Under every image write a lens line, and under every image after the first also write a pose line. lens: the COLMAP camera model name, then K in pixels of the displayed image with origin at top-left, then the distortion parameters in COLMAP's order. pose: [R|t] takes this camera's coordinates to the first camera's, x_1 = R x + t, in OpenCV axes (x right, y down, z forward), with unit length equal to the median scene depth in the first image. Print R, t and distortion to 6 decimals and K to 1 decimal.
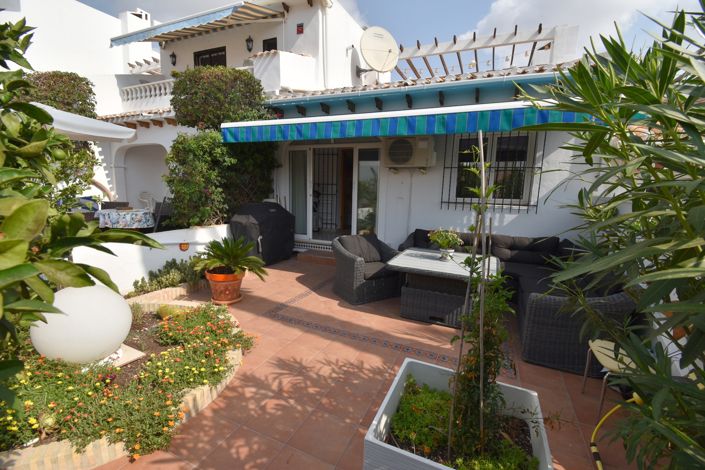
lens RADIAL K [[310.4, 0, 355.7], [0, 310.4, 238.6], [0, 0, 1]] dist [0.025681, -0.025617]
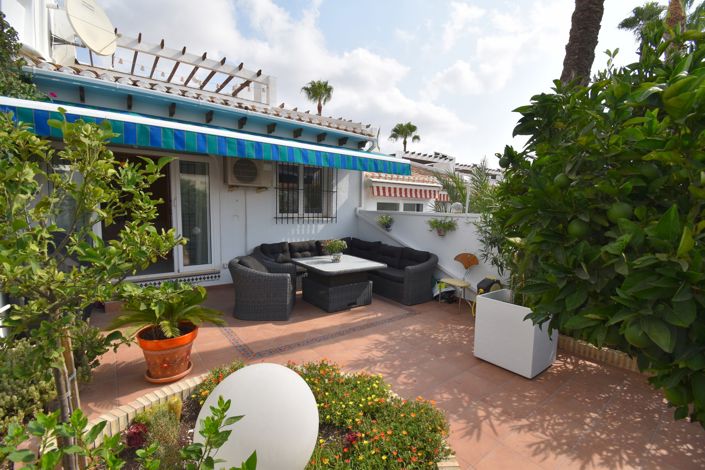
lens RADIAL K [[310.4, 0, 355.7], [0, 310.4, 238.6], [0, 0, 1]] dist [0.025681, -0.025617]
pose [[0.477952, -0.105902, 0.871979, -0.634199], [0.136839, 0.989563, 0.045178, -0.059195], [-0.867662, 0.097728, 0.487455, 0.215470]]
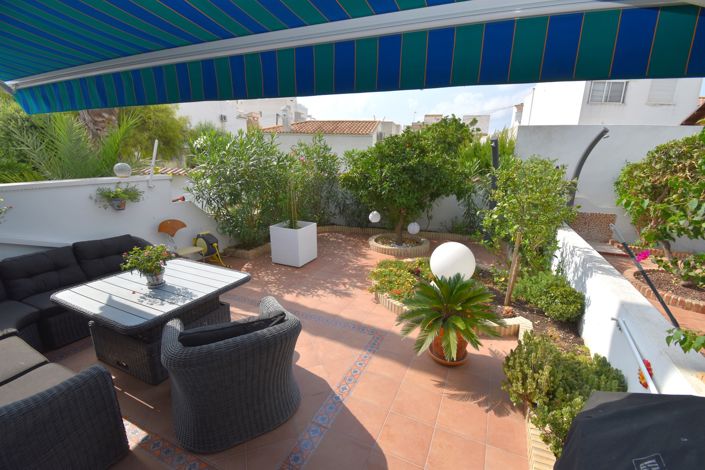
lens RADIAL K [[310.4, 0, 355.7], [0, 310.4, 238.6], [0, 0, 1]] dist [0.025681, -0.025617]
pose [[-0.998493, -0.054885, 0.000356, -0.142210], [-0.049696, 0.906802, 0.418617, -0.287341], [-0.023299, 0.417969, -0.908163, 1.261821]]
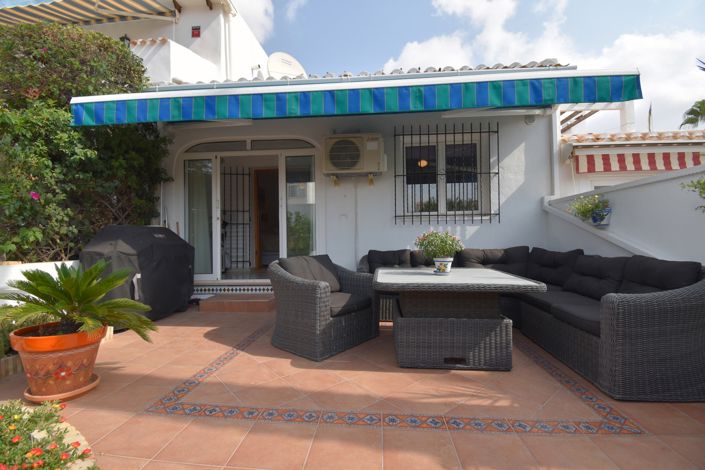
lens RADIAL K [[310.6, 0, 354.5], [0, 310.6, 238.3], [0, 0, 1]] dist [0.021275, -0.025969]
pose [[0.945655, -0.036124, 0.323159, -0.104113], [0.090541, 0.983760, -0.154981, 0.062506], [-0.312312, 0.175818, 0.933568, 0.294267]]
